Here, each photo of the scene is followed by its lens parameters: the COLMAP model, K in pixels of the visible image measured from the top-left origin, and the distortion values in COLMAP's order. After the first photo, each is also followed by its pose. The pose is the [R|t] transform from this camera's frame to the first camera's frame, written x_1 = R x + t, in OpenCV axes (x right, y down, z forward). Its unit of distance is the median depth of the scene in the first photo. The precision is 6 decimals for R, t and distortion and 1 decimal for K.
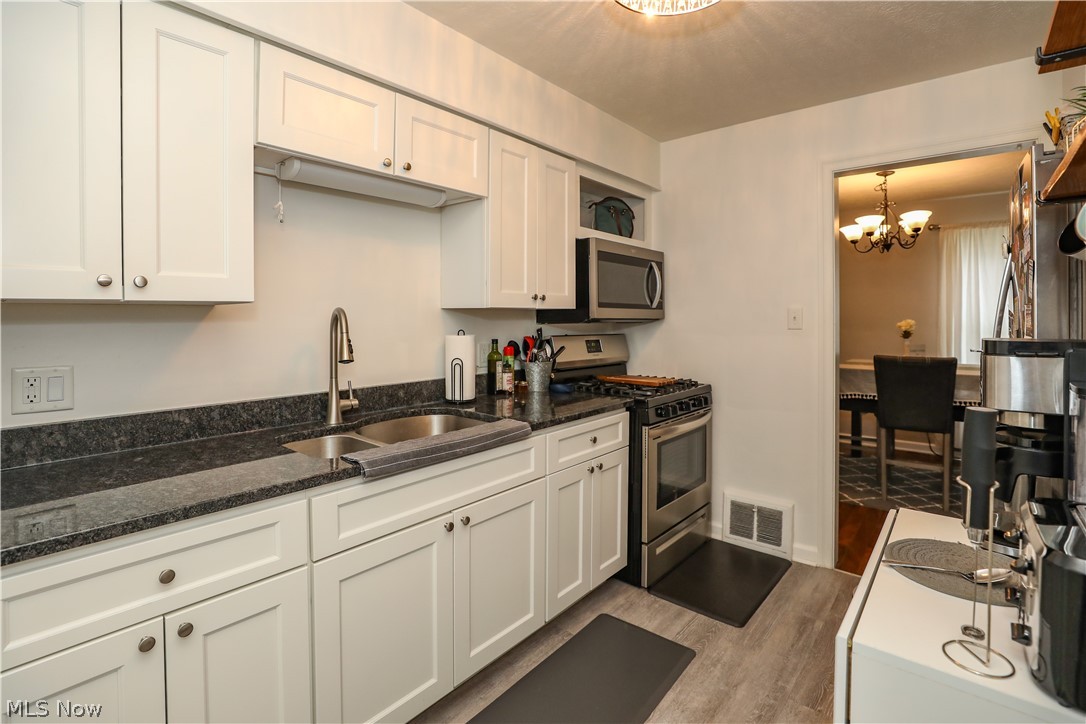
lens RADIAL K [[507.8, 0, 549.7], [0, 507.8, 322.3], [0, 0, 1]] dist [-0.022292, 0.000641]
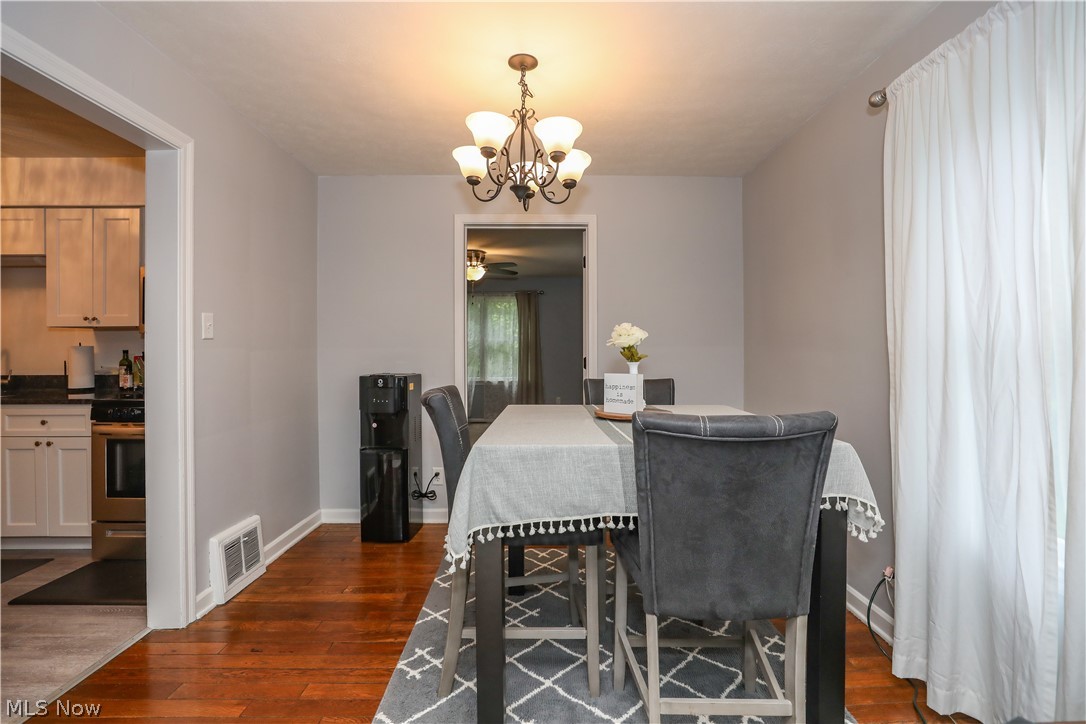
lens RADIAL K [[503.6, 0, 541.0], [0, 503.6, 353.7], [0, 0, 1]] dist [-0.037132, 0.015118]
pose [[0.634524, 0.002521, -0.772899, 1.733046], [-0.001582, 0.999997, 0.001963, 0.040462], [0.772901, -0.000023, 0.634526, 1.067948]]
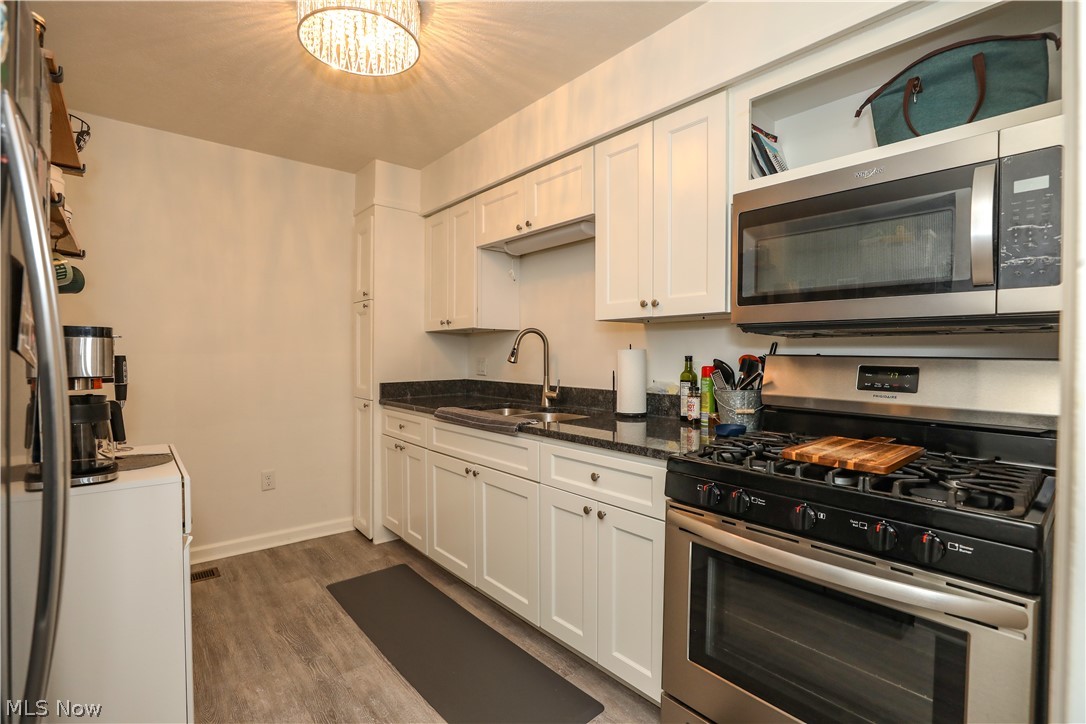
lens RADIAL K [[503.6, 0, 541.0], [0, 503.6, 353.7], [0, 0, 1]] dist [-0.037132, 0.015118]
pose [[-0.172766, -0.000168, -0.984963, 0.796566], [-0.010156, 0.999947, 0.001611, 0.032211], [0.984911, 0.010282, -0.172758, 0.943620]]
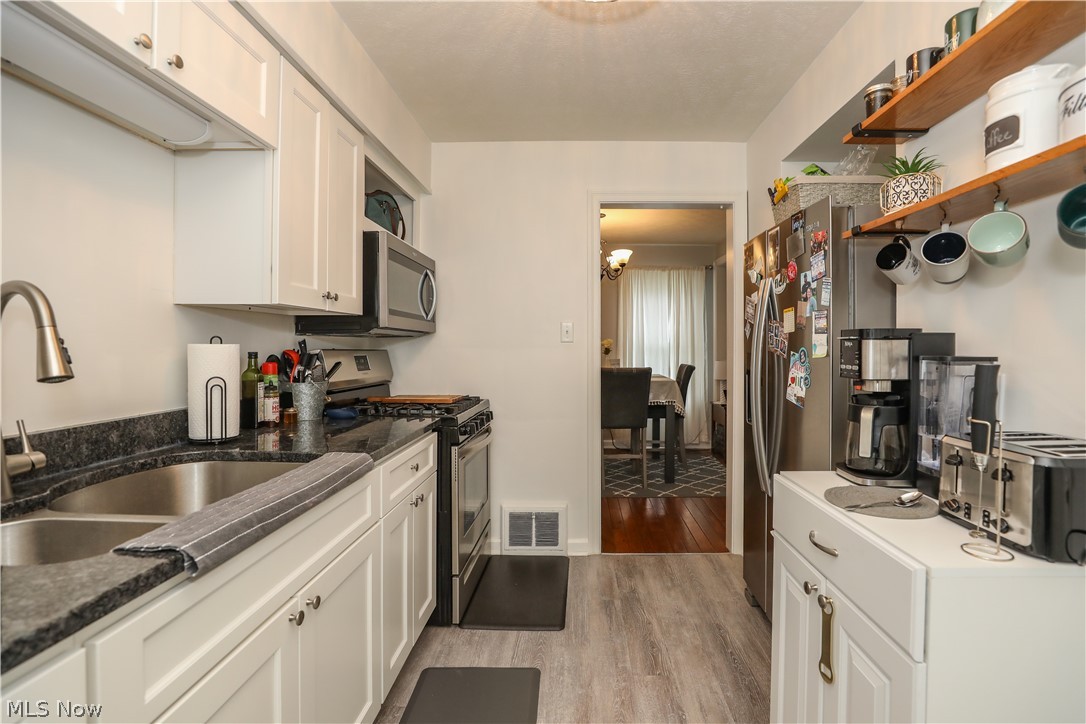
lens RADIAL K [[503.6, 0, 541.0], [0, 503.6, 353.7], [0, 0, 1]] dist [-0.037132, 0.015118]
pose [[0.781079, -0.003327, 0.624424, -0.242796], [0.004123, 0.999991, 0.000172, 0.039174], [-0.624419, 0.002440, 0.781086, 0.198010]]
